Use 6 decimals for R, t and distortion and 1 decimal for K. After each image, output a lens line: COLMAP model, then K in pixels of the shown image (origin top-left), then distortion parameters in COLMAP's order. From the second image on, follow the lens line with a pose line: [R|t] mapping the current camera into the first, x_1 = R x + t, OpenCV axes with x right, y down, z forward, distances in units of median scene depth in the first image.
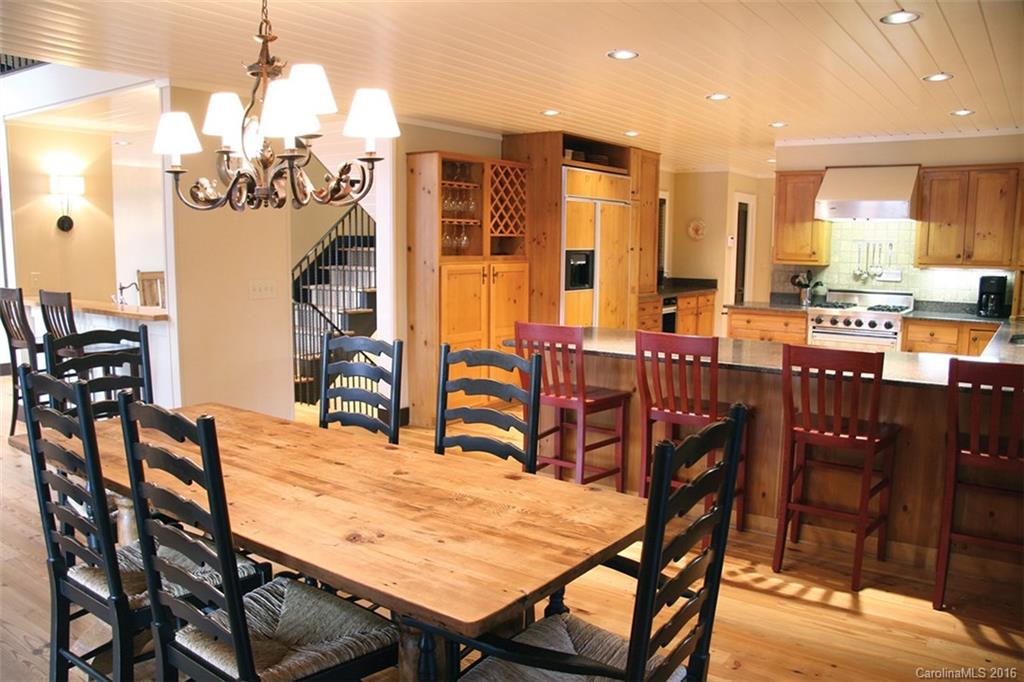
lens RADIAL K [[788.0, 0, 510.6], [0, 788.0, 360.0], [0, 0, 1]] dist [-0.172892, 0.140578]
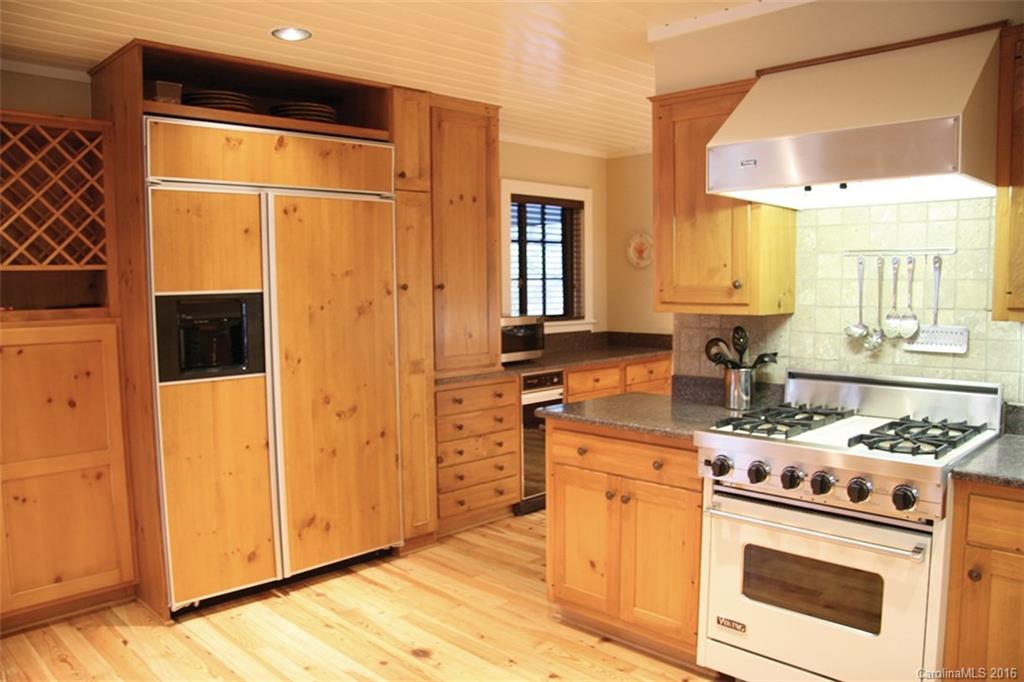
lens RADIAL K [[788.0, 0, 510.6], [0, 788.0, 360.0], [0, 0, 1]] dist [-0.172892, 0.140578]
pose [[0.986864, -0.001657, -0.161546, 0.341757], [-0.006137, 0.998841, -0.047736, -0.079685], [0.161438, 0.048100, 0.985710, 0.578062]]
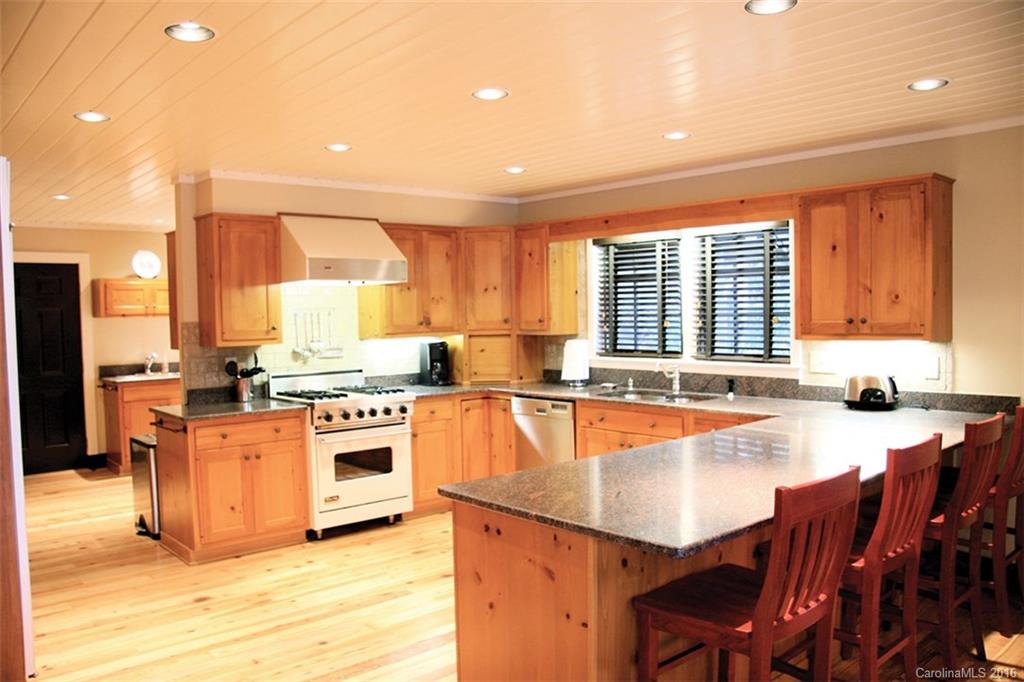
lens RADIAL K [[788.0, 0, 510.6], [0, 788.0, 360.0], [0, 0, 1]] dist [-0.172892, 0.140578]
pose [[0.211926, -0.068744, 0.974865, -0.278139], [0.162486, 0.986118, 0.034215, -0.097571], [-0.963683, 0.151151, 0.220154, 0.620203]]
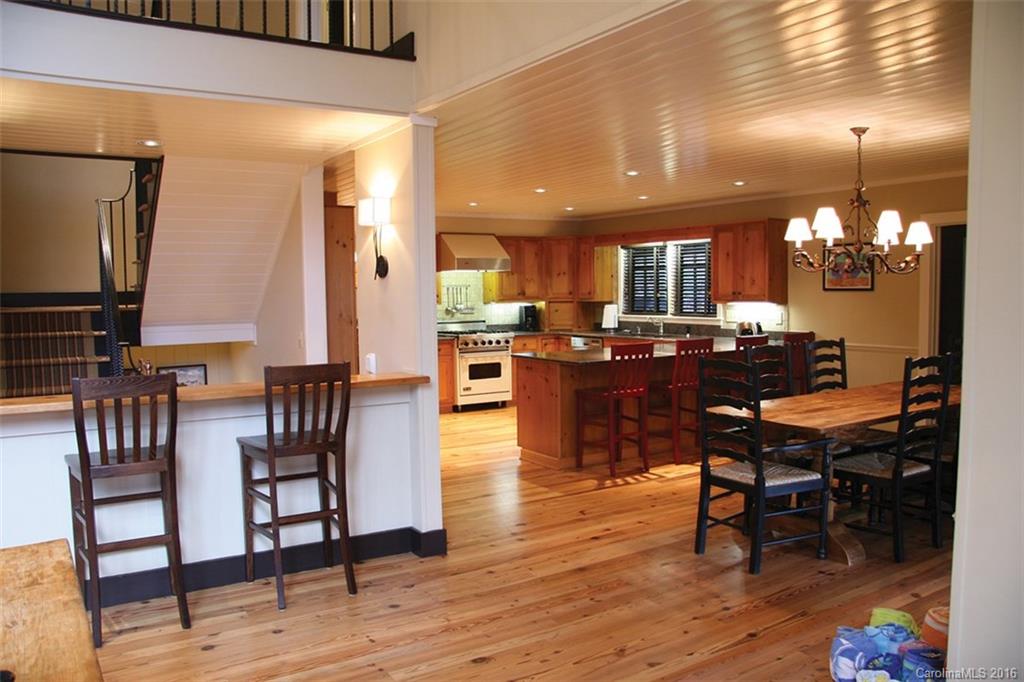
lens RADIAL K [[788.0, 0, 510.6], [0, 788.0, 360.0], [0, 0, 1]] dist [-0.172892, 0.140578]
pose [[0.365443, -0.093975, 0.926078, -0.836875], [0.153443, 0.987362, 0.039643, -0.062931], [-0.918100, 0.127613, 0.375244, 0.377552]]
